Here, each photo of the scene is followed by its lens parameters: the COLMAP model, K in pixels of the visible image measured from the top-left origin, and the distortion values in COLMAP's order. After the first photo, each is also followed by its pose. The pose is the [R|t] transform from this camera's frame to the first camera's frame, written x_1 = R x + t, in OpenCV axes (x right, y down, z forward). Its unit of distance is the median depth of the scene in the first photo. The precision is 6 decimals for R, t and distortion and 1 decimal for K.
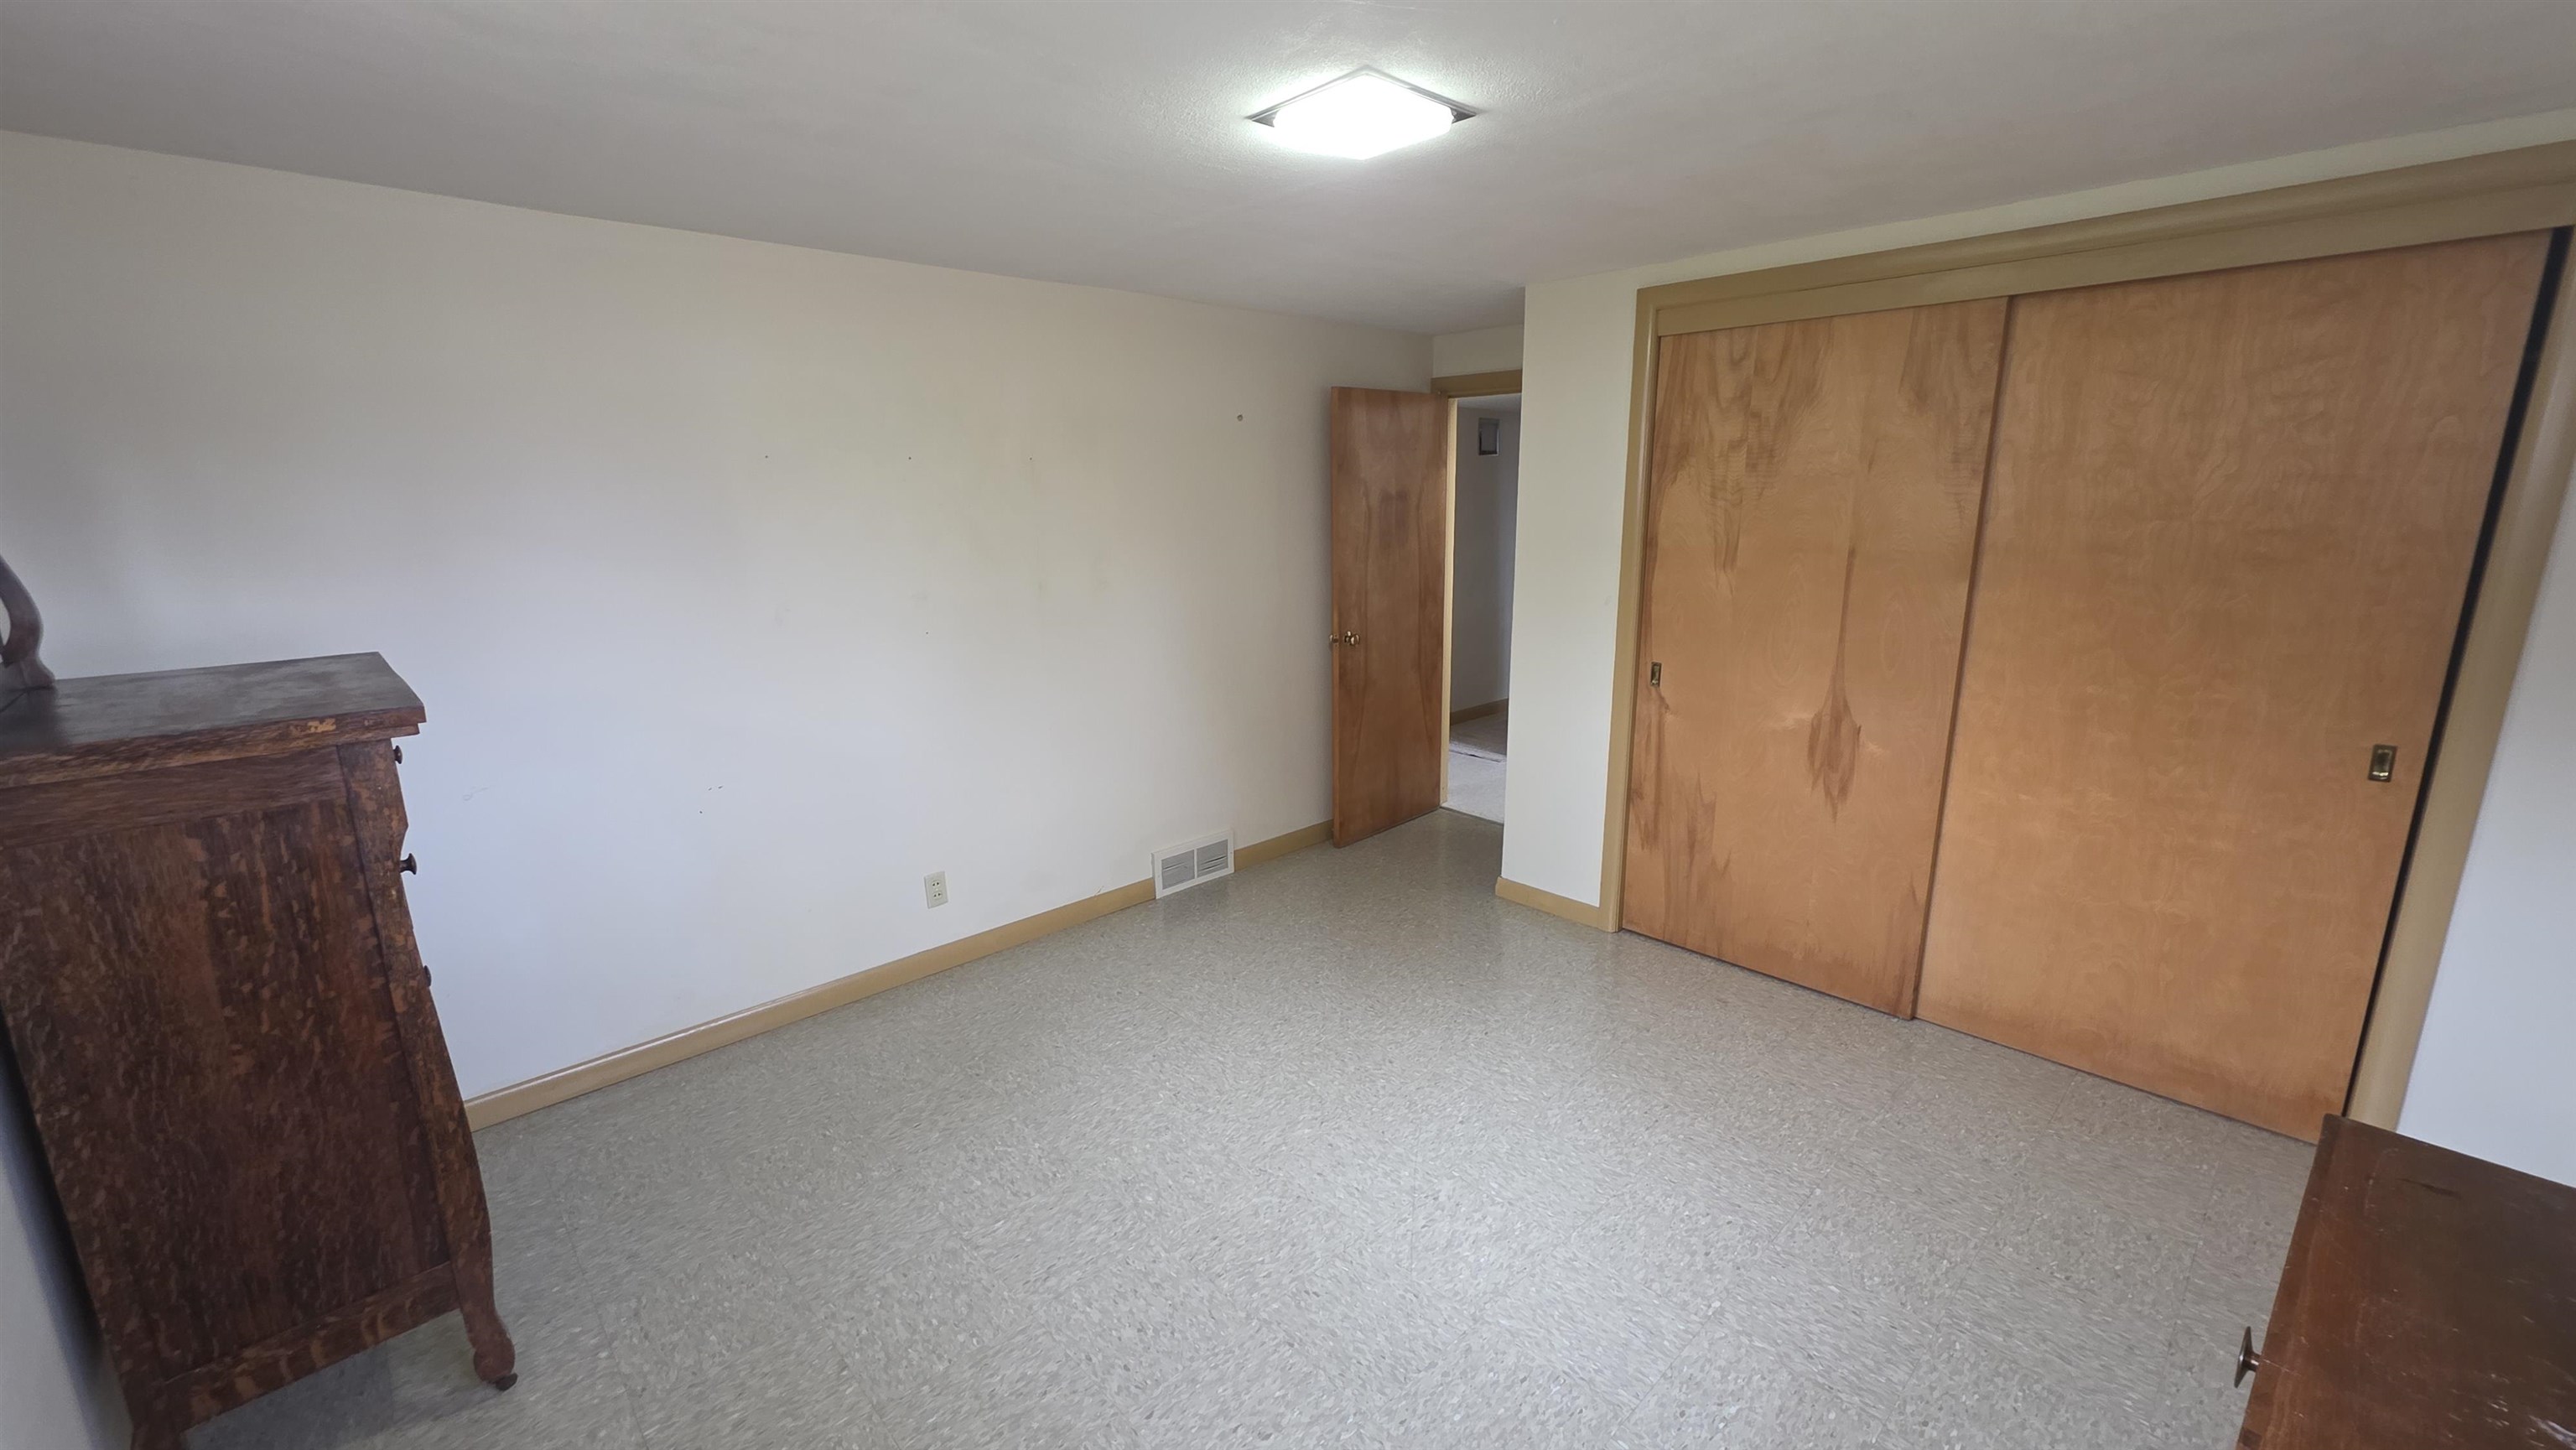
lens RADIAL K [[1018.6, 0, 1287.2], [0, 1018.6, 721.2], [0, 0, 1]] dist [0.003517, 0.000176]
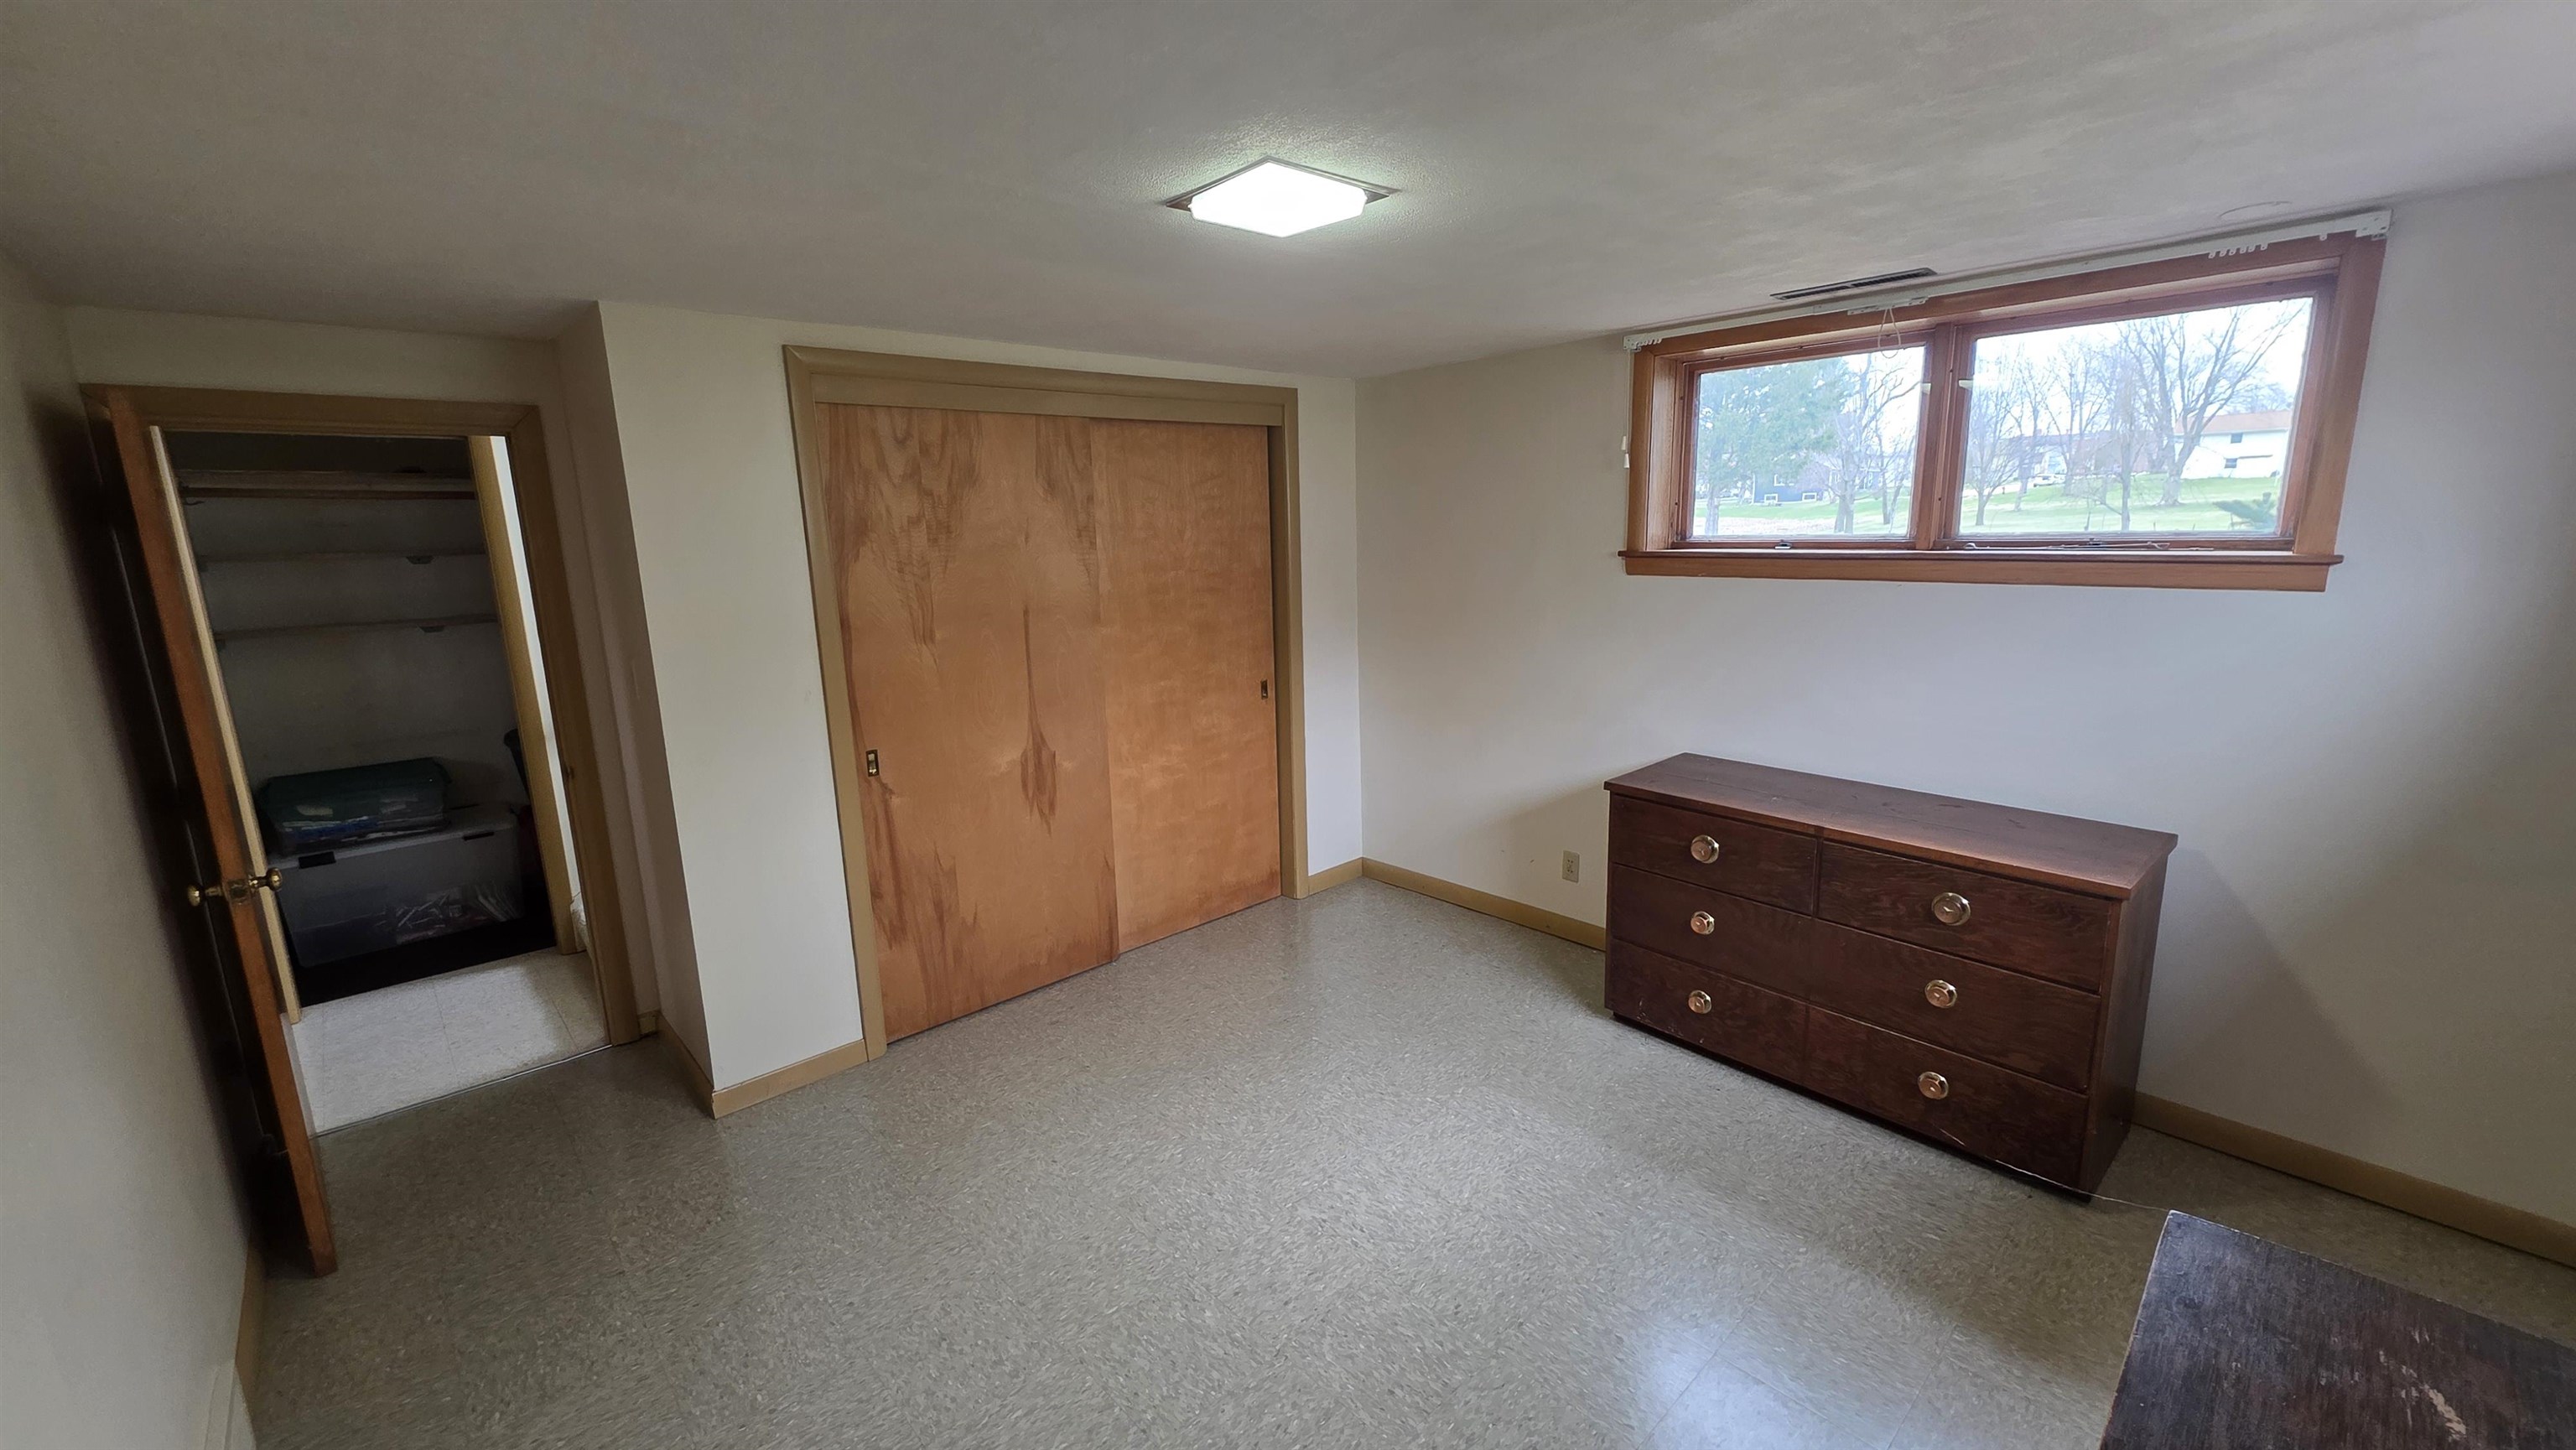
lens RADIAL K [[1018.6, 0, 1287.2], [0, 1018.6, 721.2], [0, 0, 1]] dist [0.003517, 0.000176]
pose [[0.015159, -0.186128, 0.982409, -0.610611], [0.251194, 0.951720, 0.176437, -0.171112], [-0.967818, 0.244100, 0.061181, 0.643066]]
